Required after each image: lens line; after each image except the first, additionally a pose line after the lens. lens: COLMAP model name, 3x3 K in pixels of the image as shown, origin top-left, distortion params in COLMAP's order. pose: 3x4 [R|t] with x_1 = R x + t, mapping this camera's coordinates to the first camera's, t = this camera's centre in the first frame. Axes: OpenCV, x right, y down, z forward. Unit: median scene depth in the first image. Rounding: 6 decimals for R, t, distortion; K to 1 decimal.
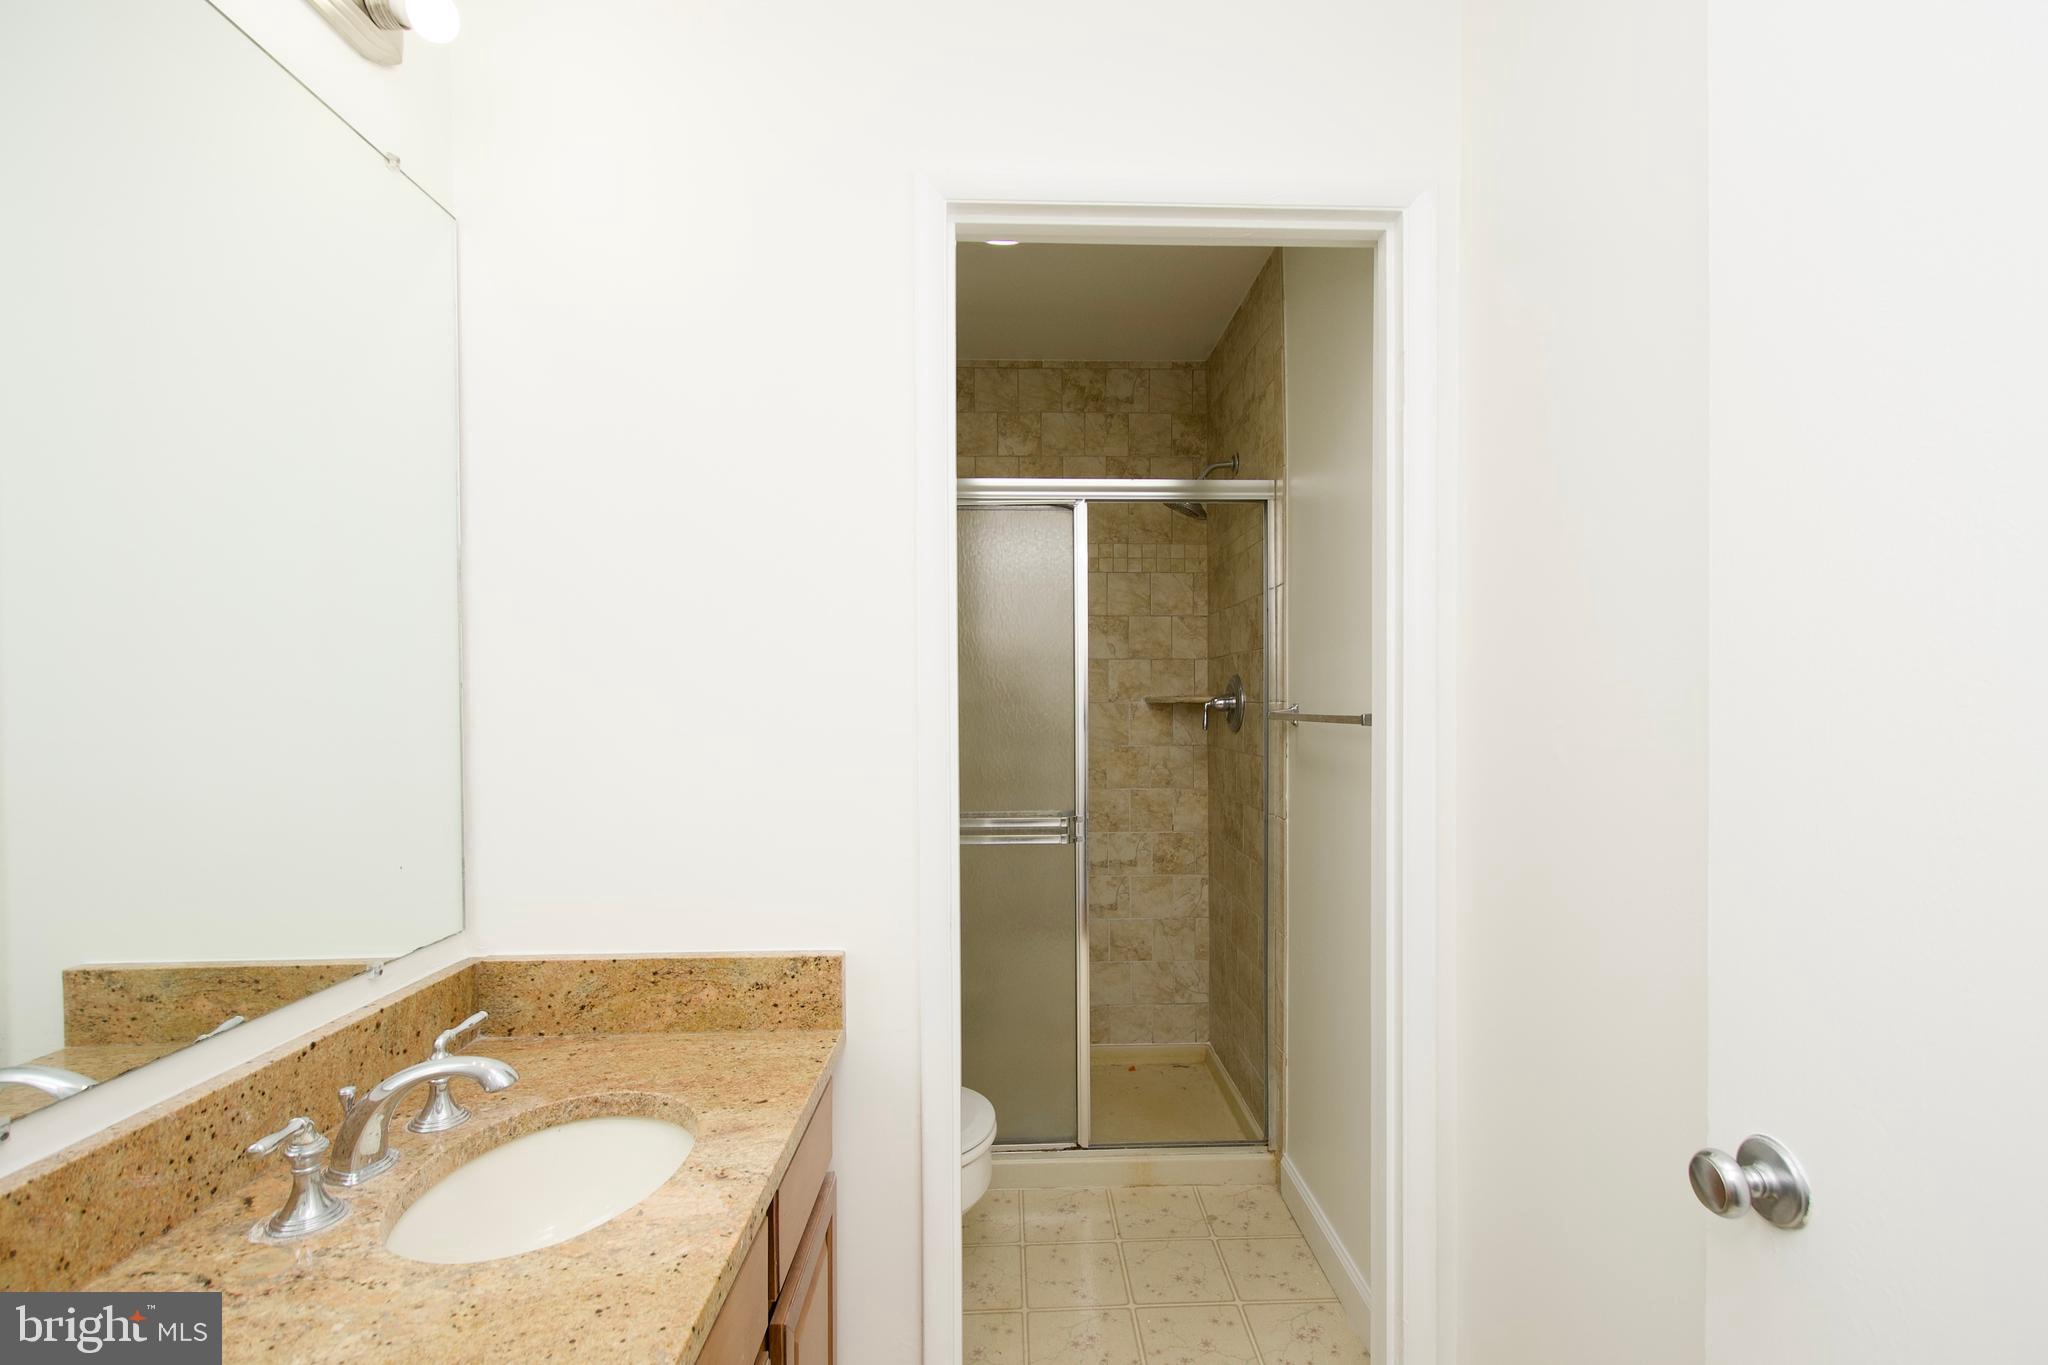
lens RADIAL K [[899.5, 0, 1036.4], [0, 899.5, 710.7], [0, 0, 1]] dist [0.010976, -0.006131]
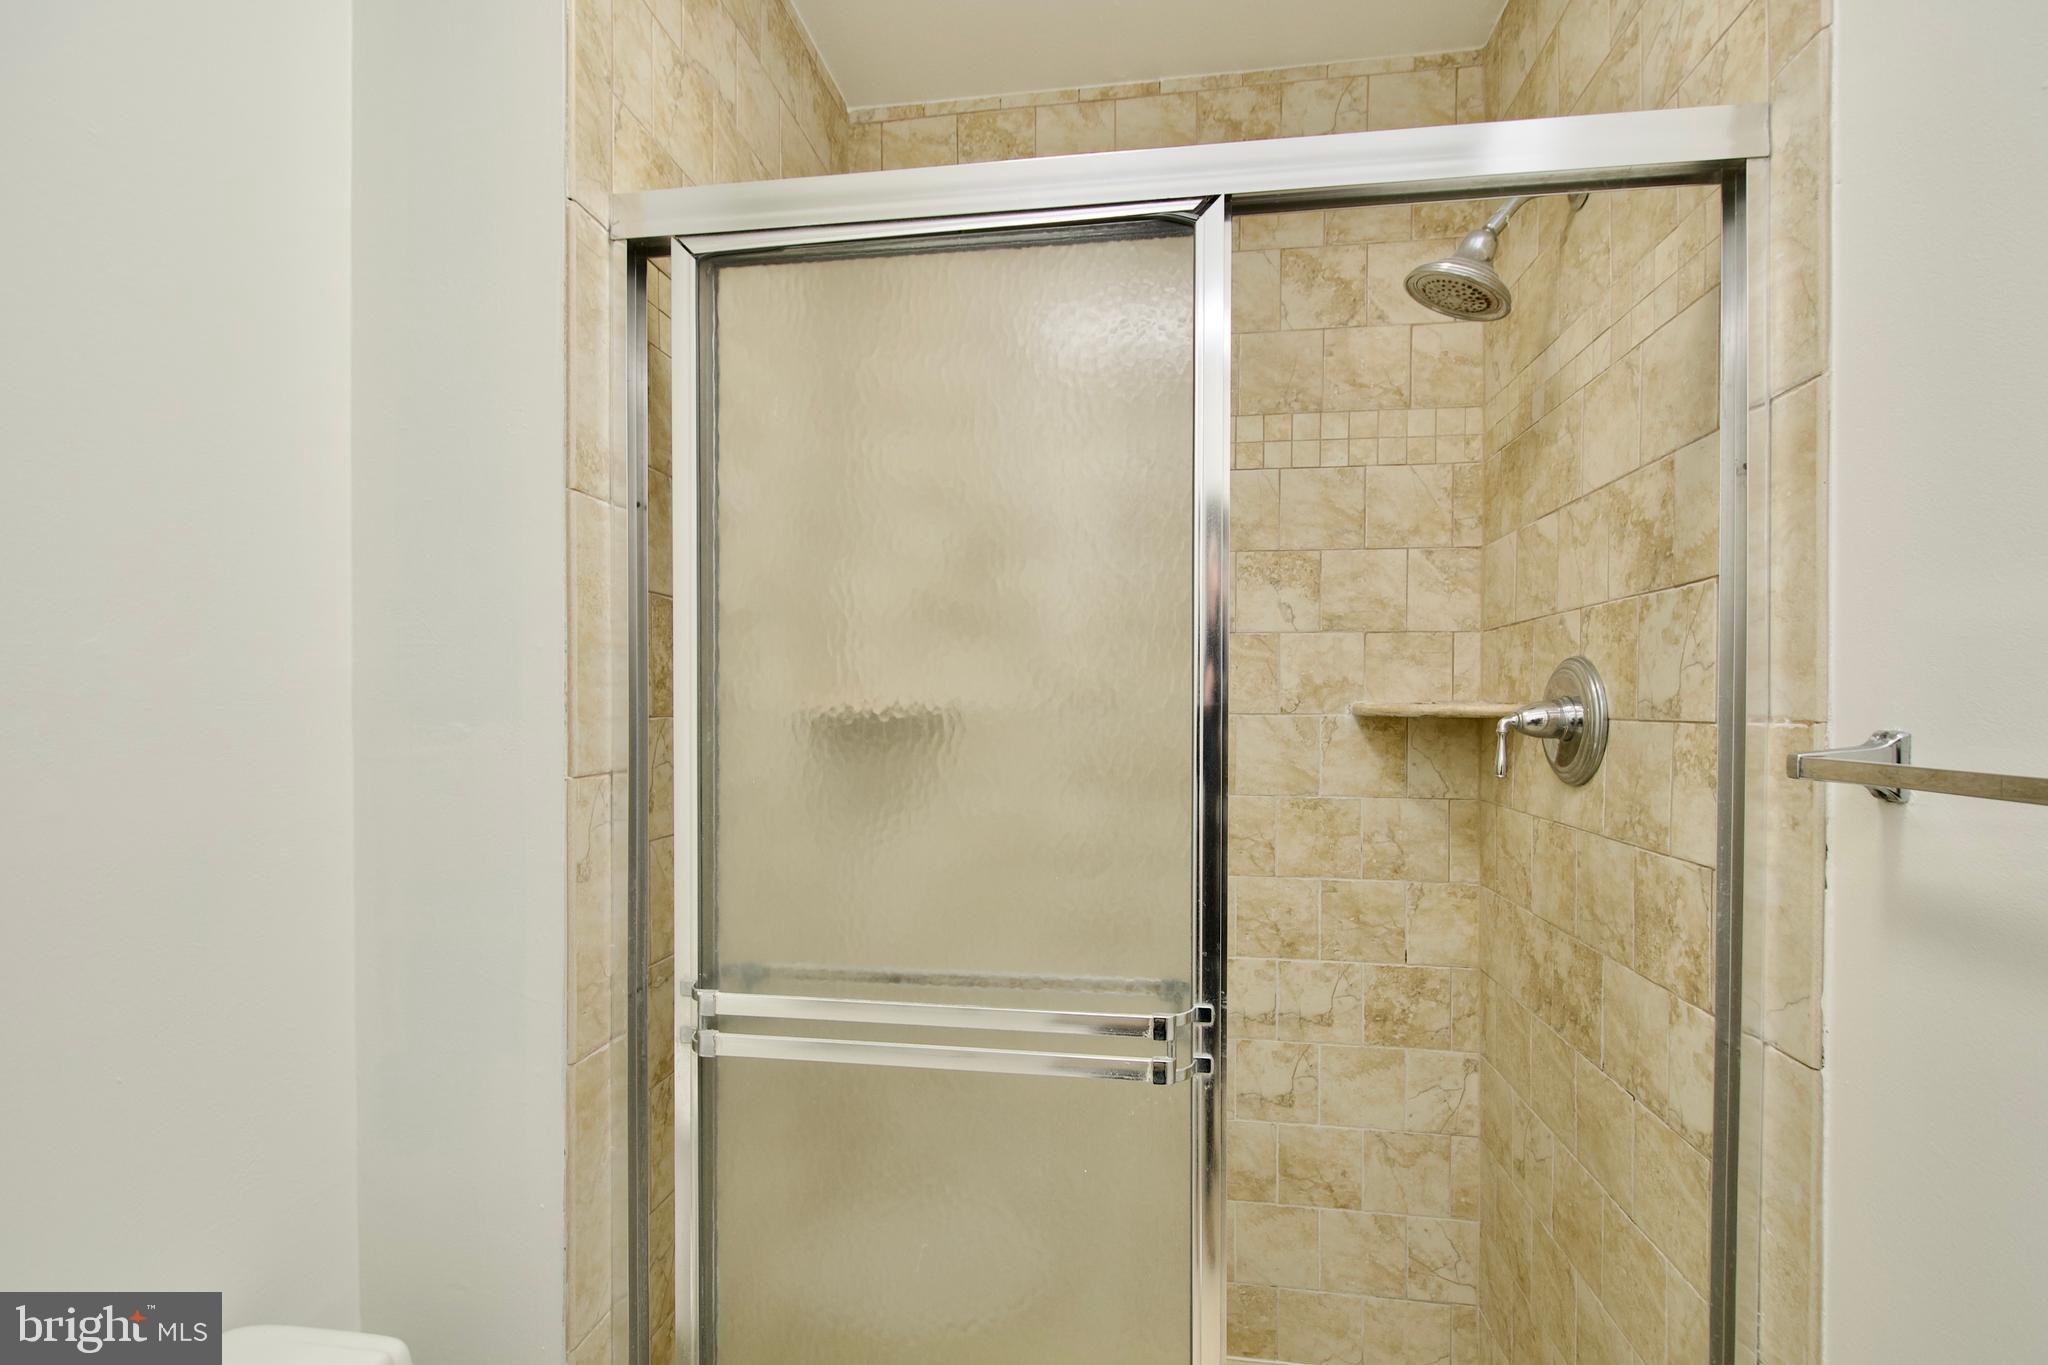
lens RADIAL K [[899.5, 0, 1037.5], [0, 899.5, 712.9], [0, 0, 1]] dist [0.010976, -0.006131]
pose [[0.982970, 0.009833, -0.183502, 0.047971], [-0.010403, 0.999944, -0.002143, -0.009327], [0.183471, 0.004016, 0.983017, 0.584532]]
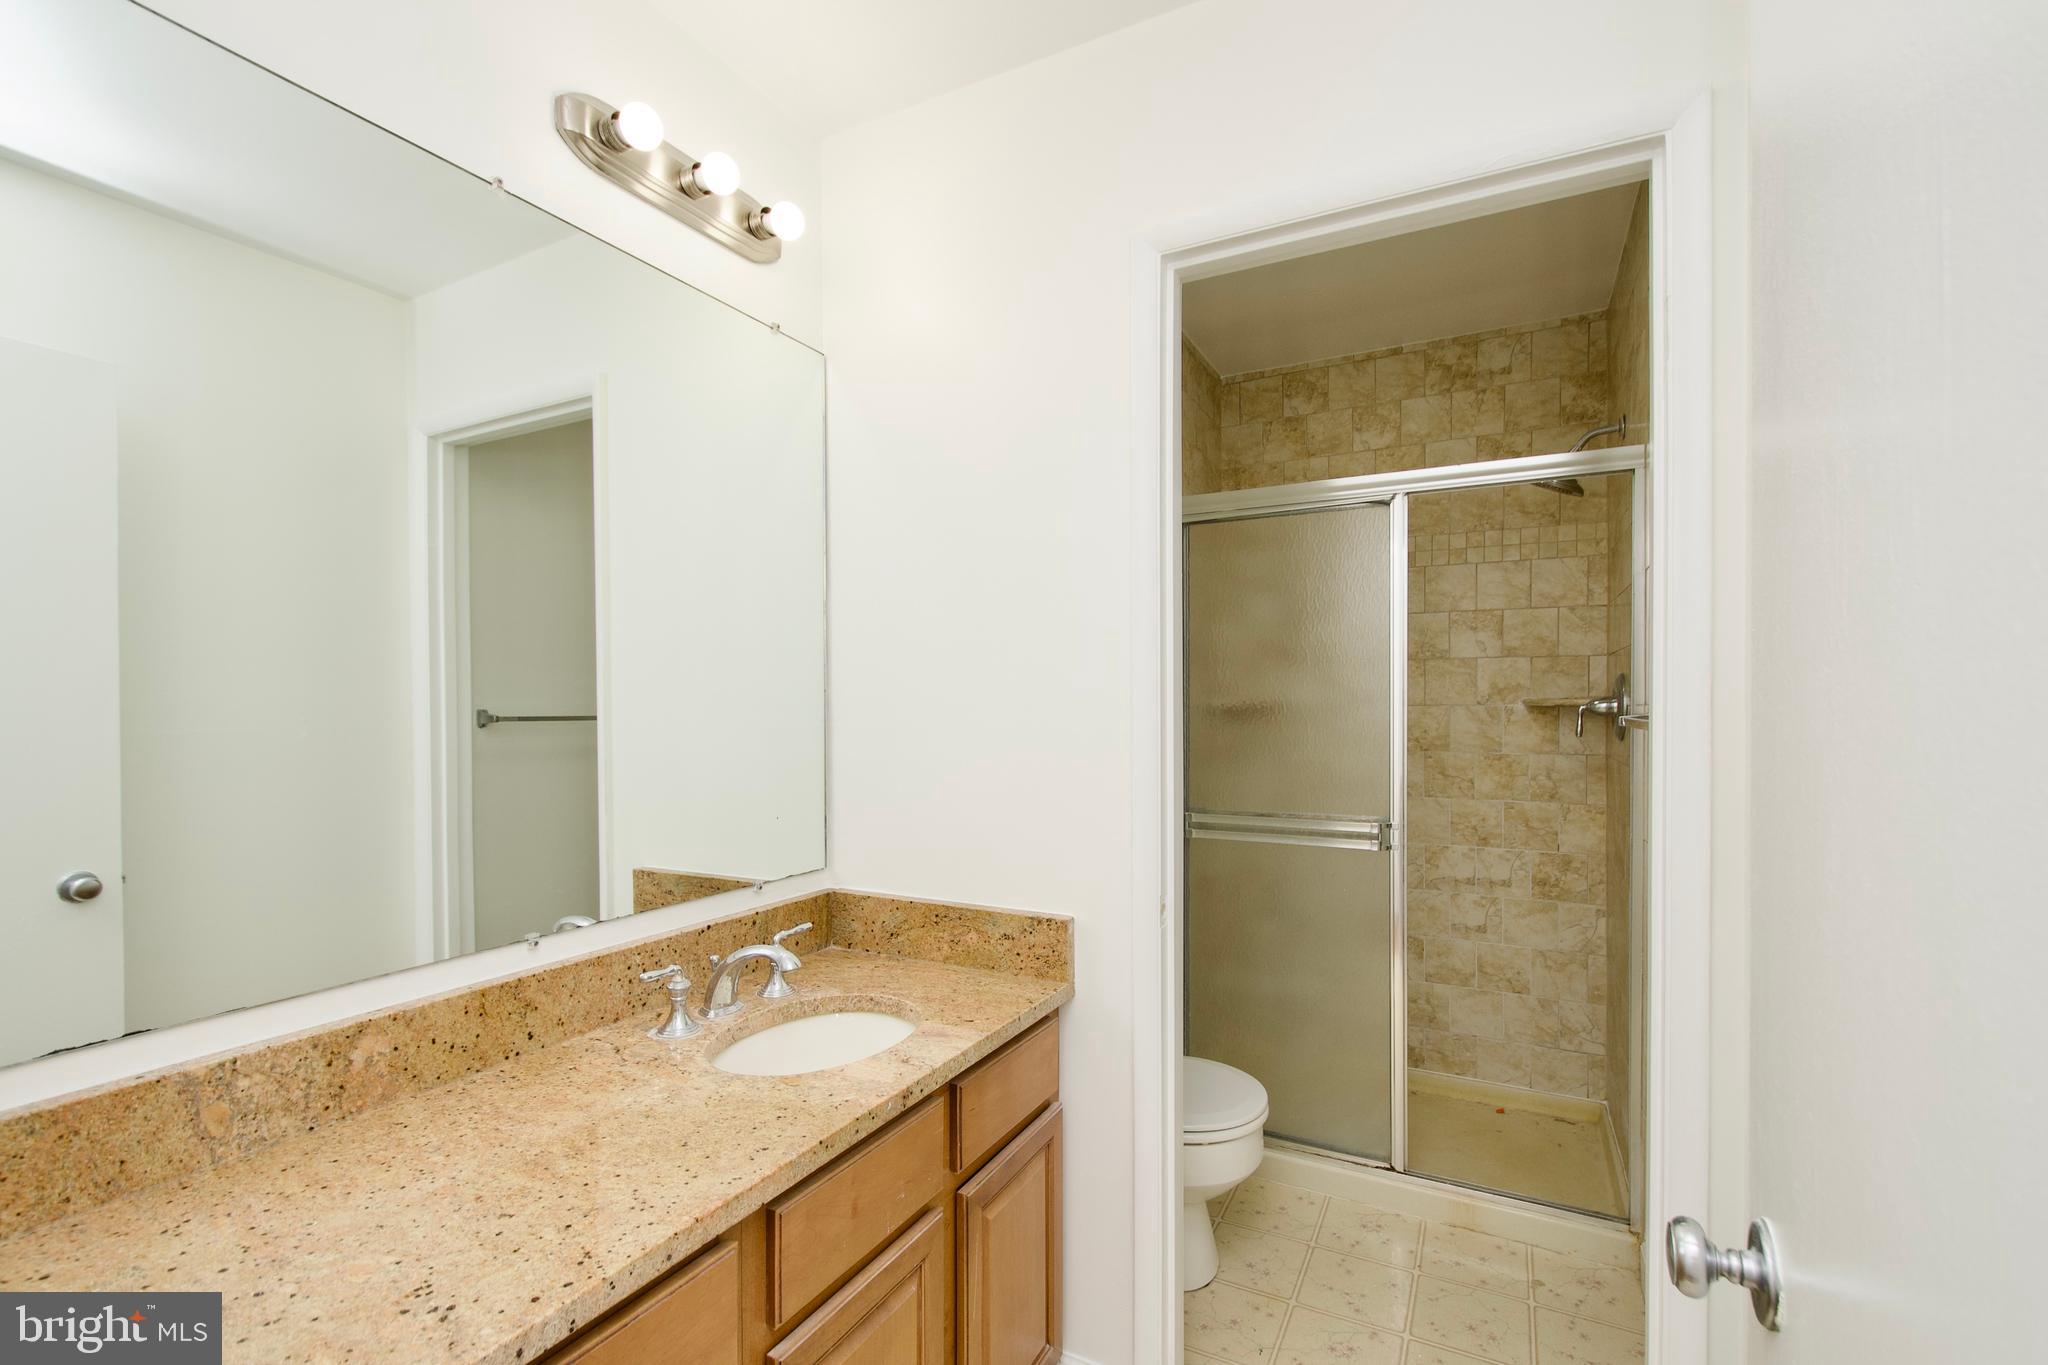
lens RADIAL K [[899.5, 0, 1037.6], [0, 899.5, 708.8], [0, 0, 1]] dist [0.010976, -0.006131]
pose [[0.870153, 0.007209, -0.492729, 0.184581], [-0.008577, 0.999963, -0.000518, -0.001318], [0.492708, 0.004676, 0.870182, -0.023196]]
